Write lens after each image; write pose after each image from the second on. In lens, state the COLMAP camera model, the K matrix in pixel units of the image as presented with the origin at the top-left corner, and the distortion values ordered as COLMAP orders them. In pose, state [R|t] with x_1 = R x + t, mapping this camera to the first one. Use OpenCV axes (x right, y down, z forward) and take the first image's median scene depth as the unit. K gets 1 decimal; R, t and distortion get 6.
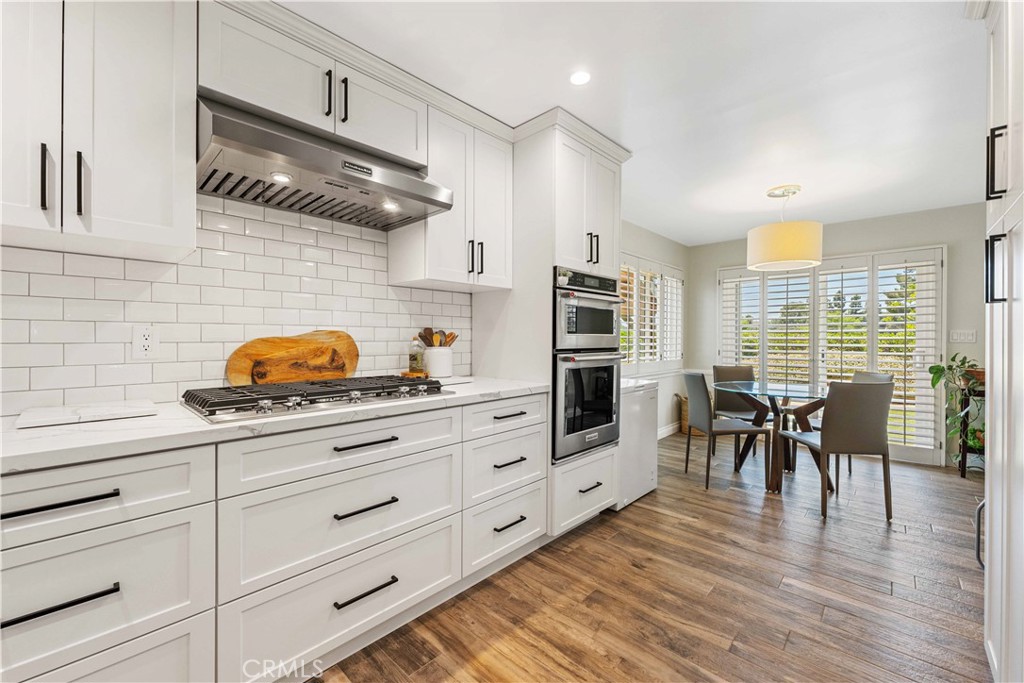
lens RADIAL K [[420.9, 0, 511.6], [0, 420.9, 340.6], [0, 0, 1]] dist [-0.000700, -0.000213]
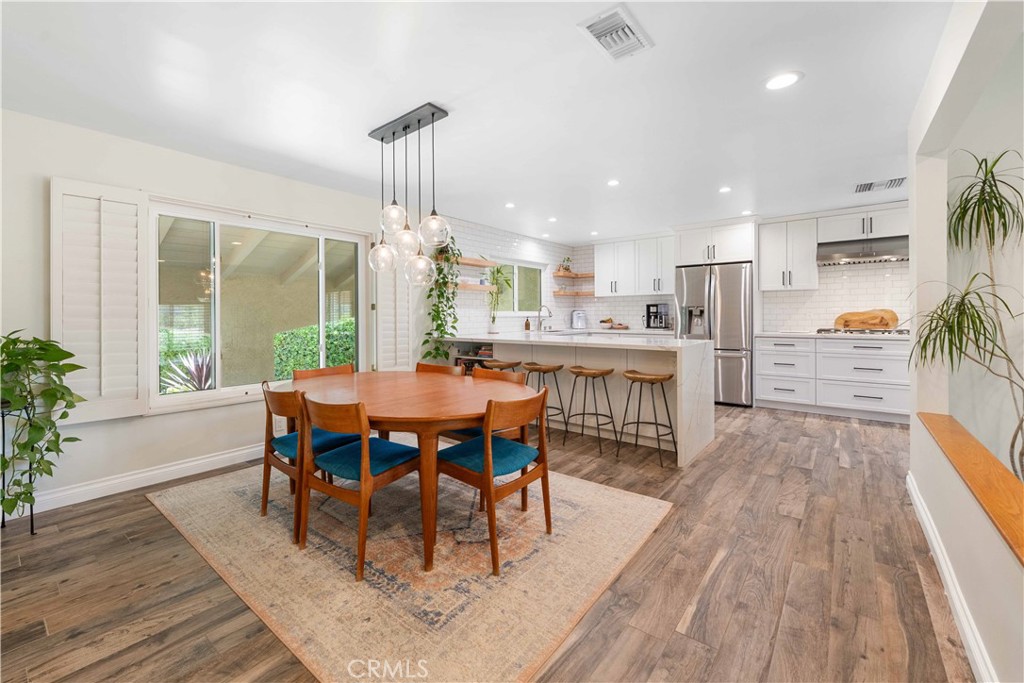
lens RADIAL K [[420.9, 0, 506.6], [0, 420.9, 315.2], [0, 0, 1]] dist [-0.000700, -0.000213]
pose [[0.076161, 0.001989, -0.997094, 2.238123], [-0.002203, 0.999996, 0.001827, 0.014231], [0.997093, 0.002057, 0.076165, -1.633989]]
